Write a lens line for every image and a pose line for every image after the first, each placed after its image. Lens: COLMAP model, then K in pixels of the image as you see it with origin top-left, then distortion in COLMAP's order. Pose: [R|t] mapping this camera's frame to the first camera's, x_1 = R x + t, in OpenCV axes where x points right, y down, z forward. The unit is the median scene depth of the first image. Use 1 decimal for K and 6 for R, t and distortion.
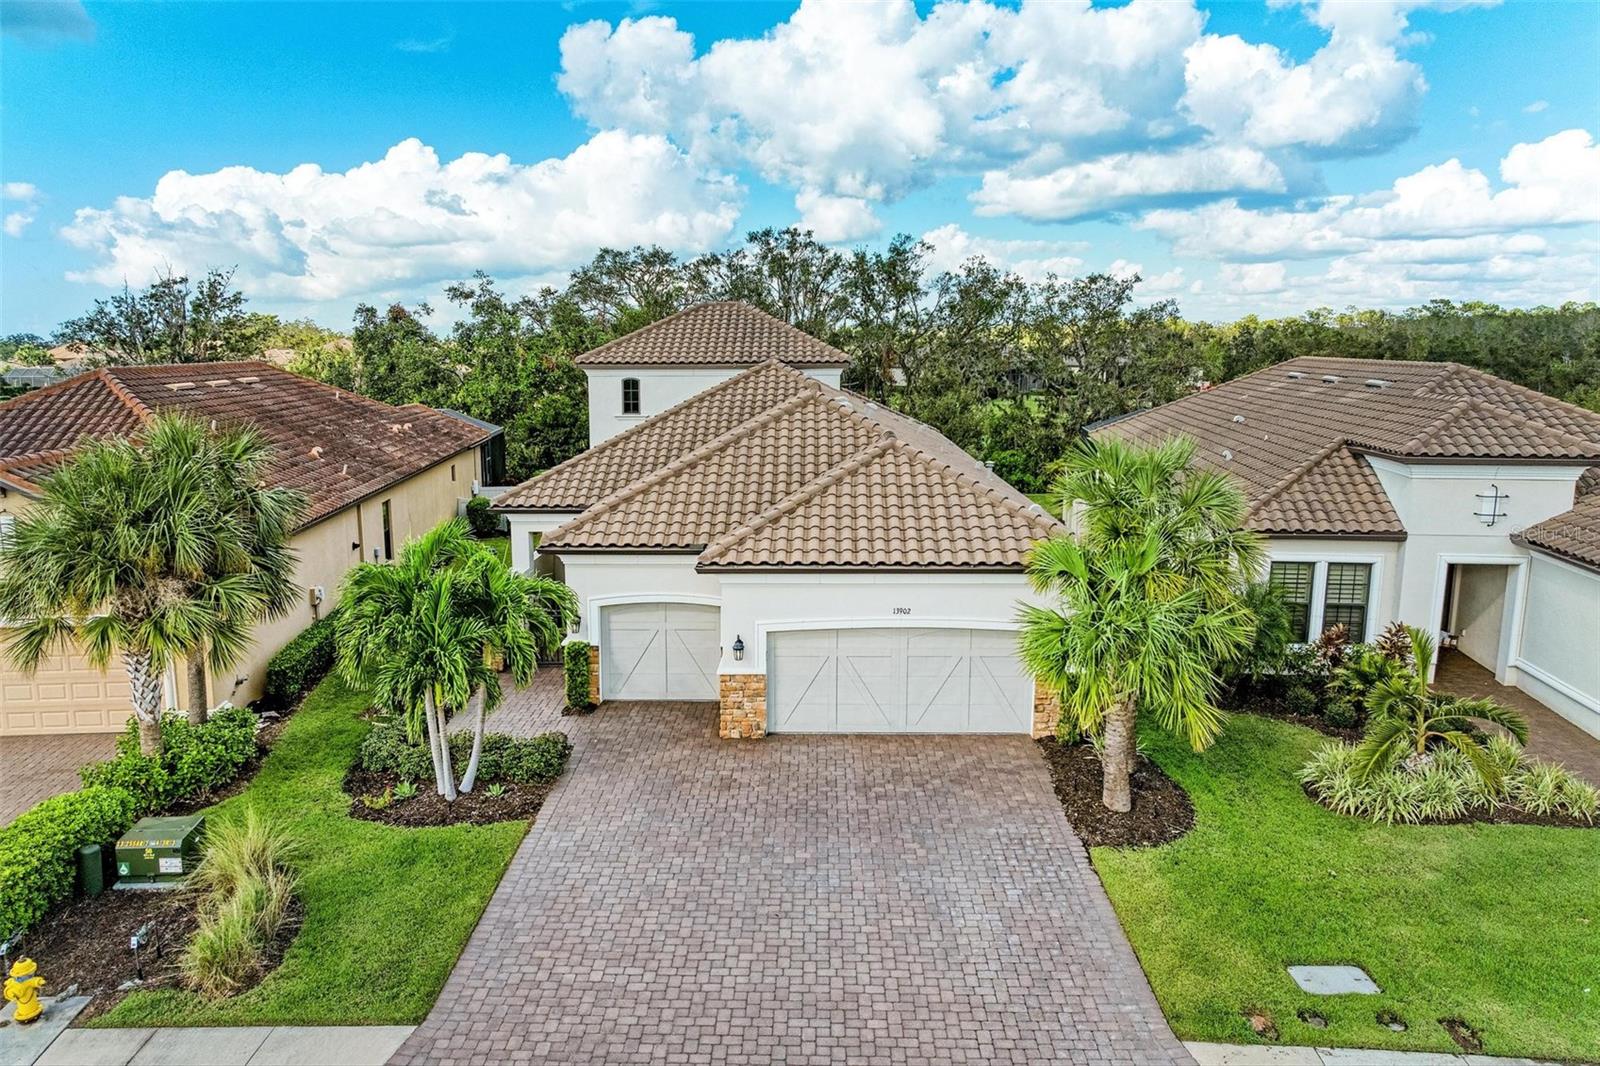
lens RADIAL K [[1109.4, 0, 808.0], [0, 1109.4, 535.8], [0, 0, 1]] dist [-0.013292, 0.001424]
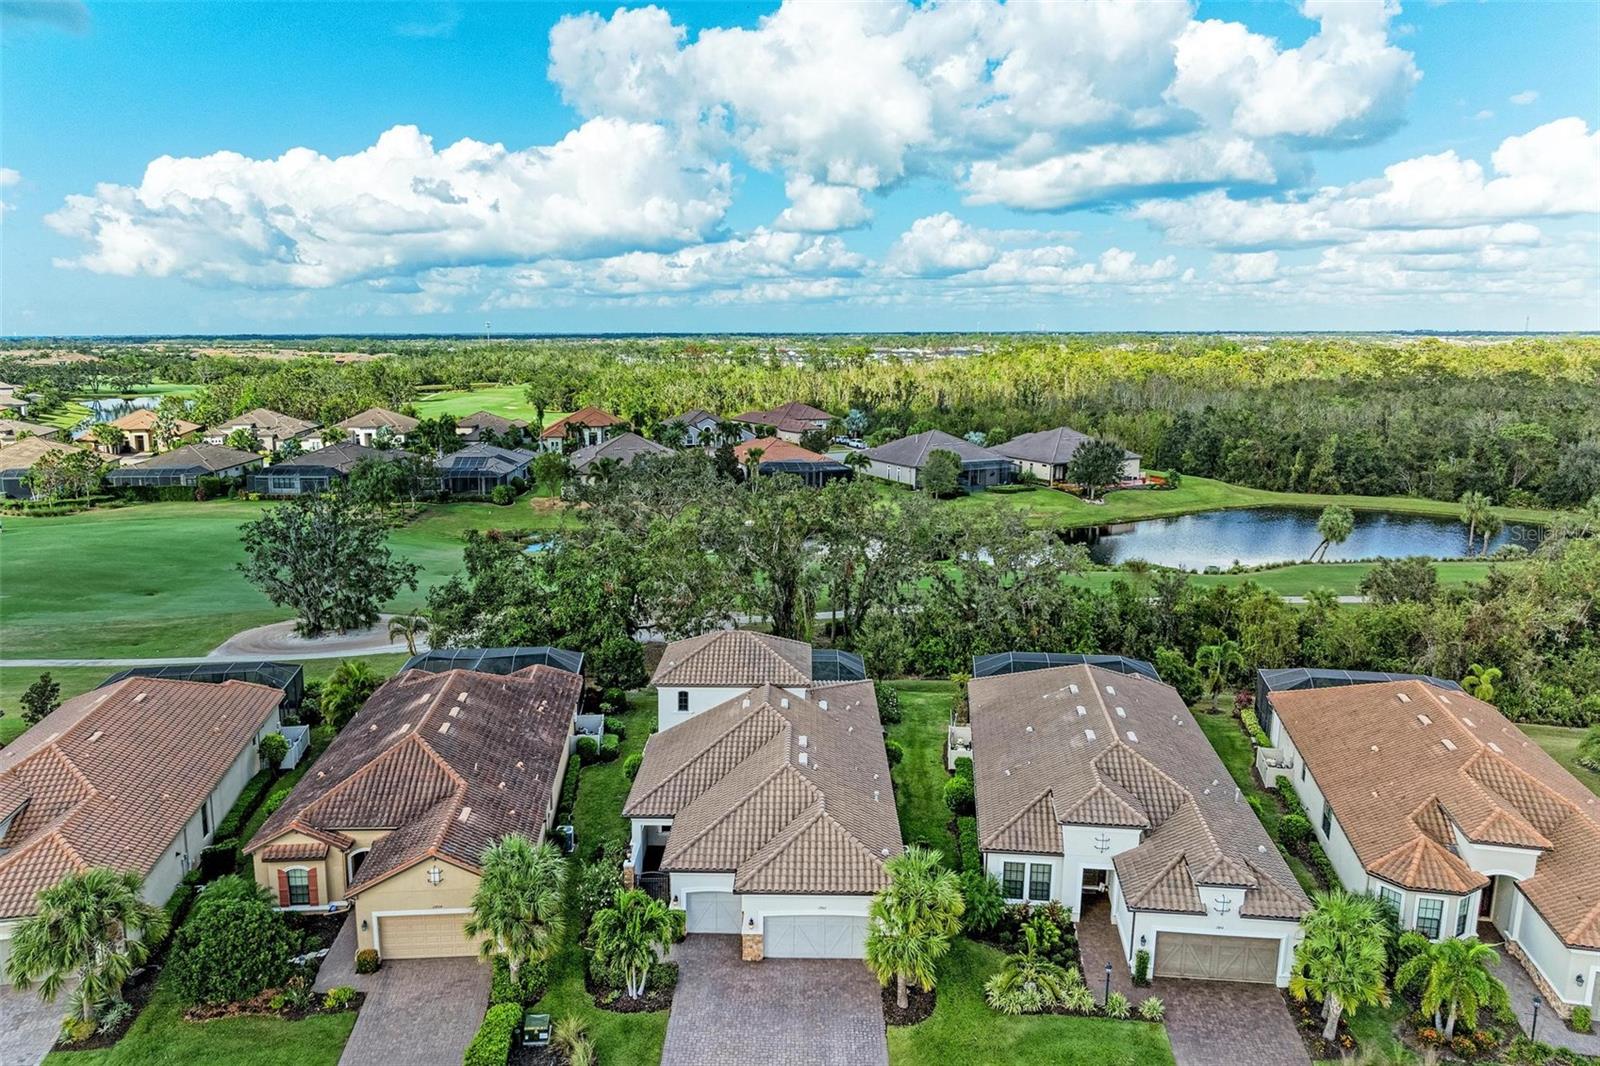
lens RADIAL K [[1115.6, 0, 803.5], [0, 1115.6, 537.4], [0, 0, 1]] dist [0.009914, -0.052194]
pose [[0.999975, 0.005318, 0.004551, 0.027994], [-0.005394, 0.999845, 0.016768, -0.662890], [-0.004462, -0.016792, 0.999849, -1.169706]]
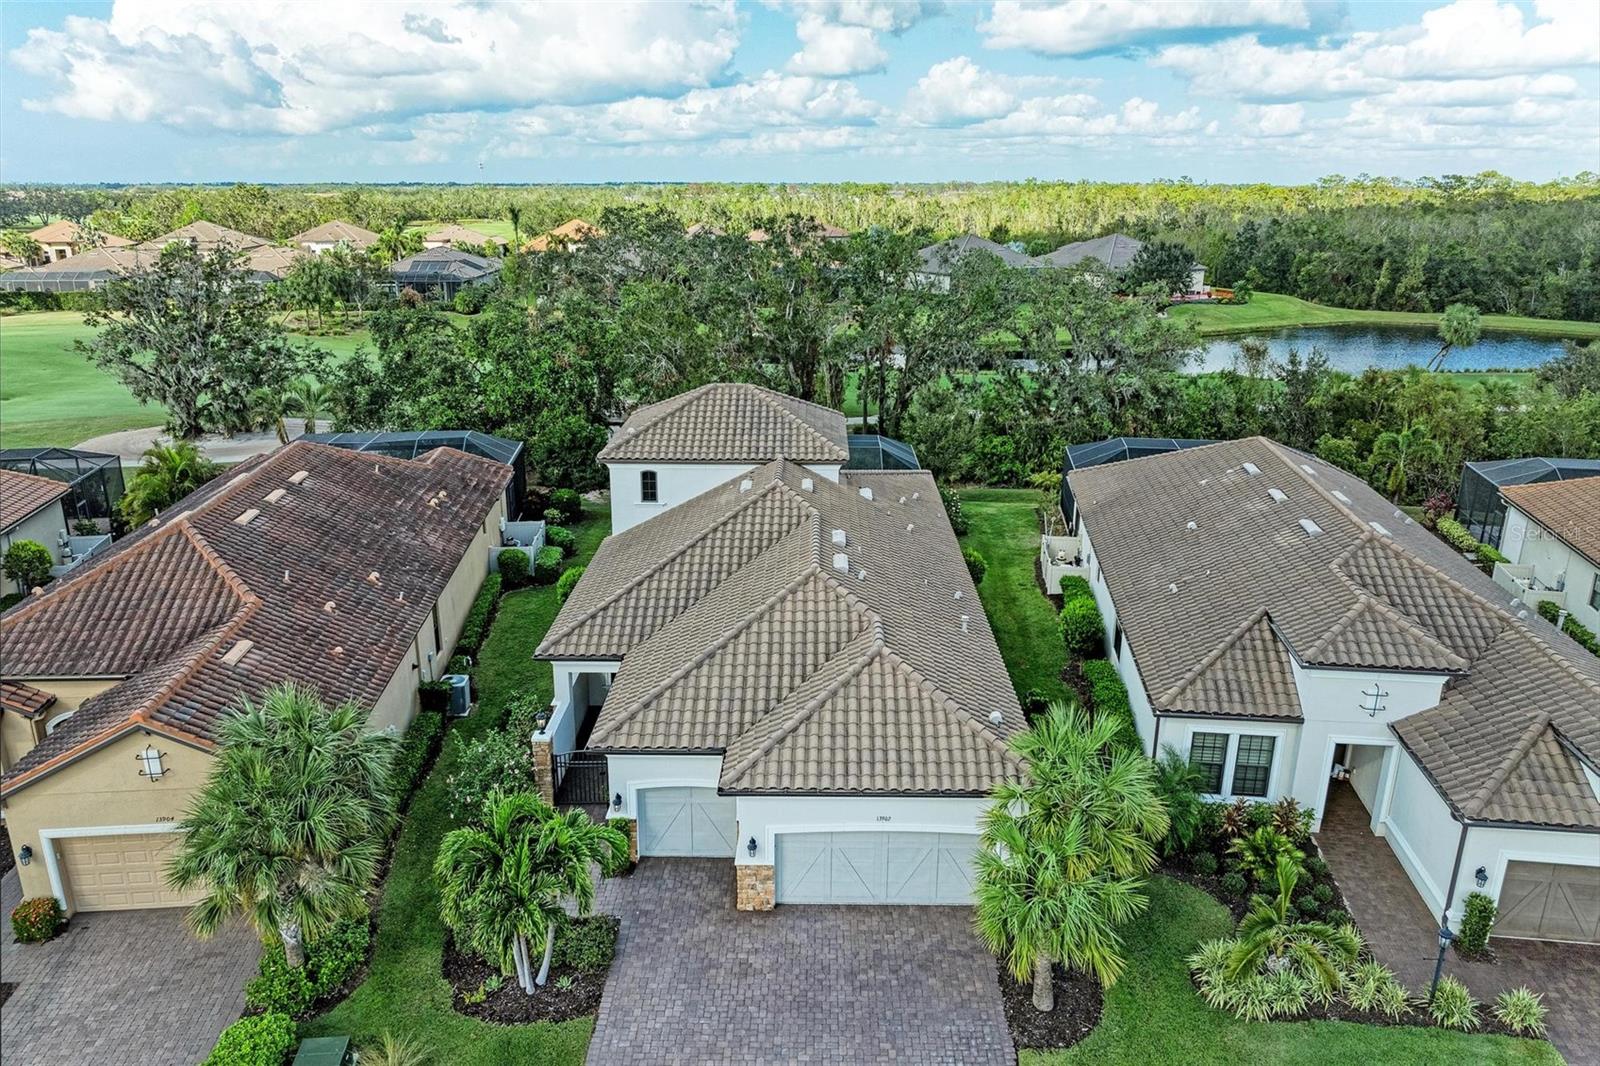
lens RADIAL K [[1113.4, 0, 830.7], [0, 1113.4, 534.9], [0, 0, 1]] dist [-0.011005, 0.004587]
pose [[0.999788, 0.004616, 0.020051, -0.001167], [-0.007303, 0.990674, 0.136055, -0.372966], [-0.019236, -0.136172, 0.990498, -0.172046]]
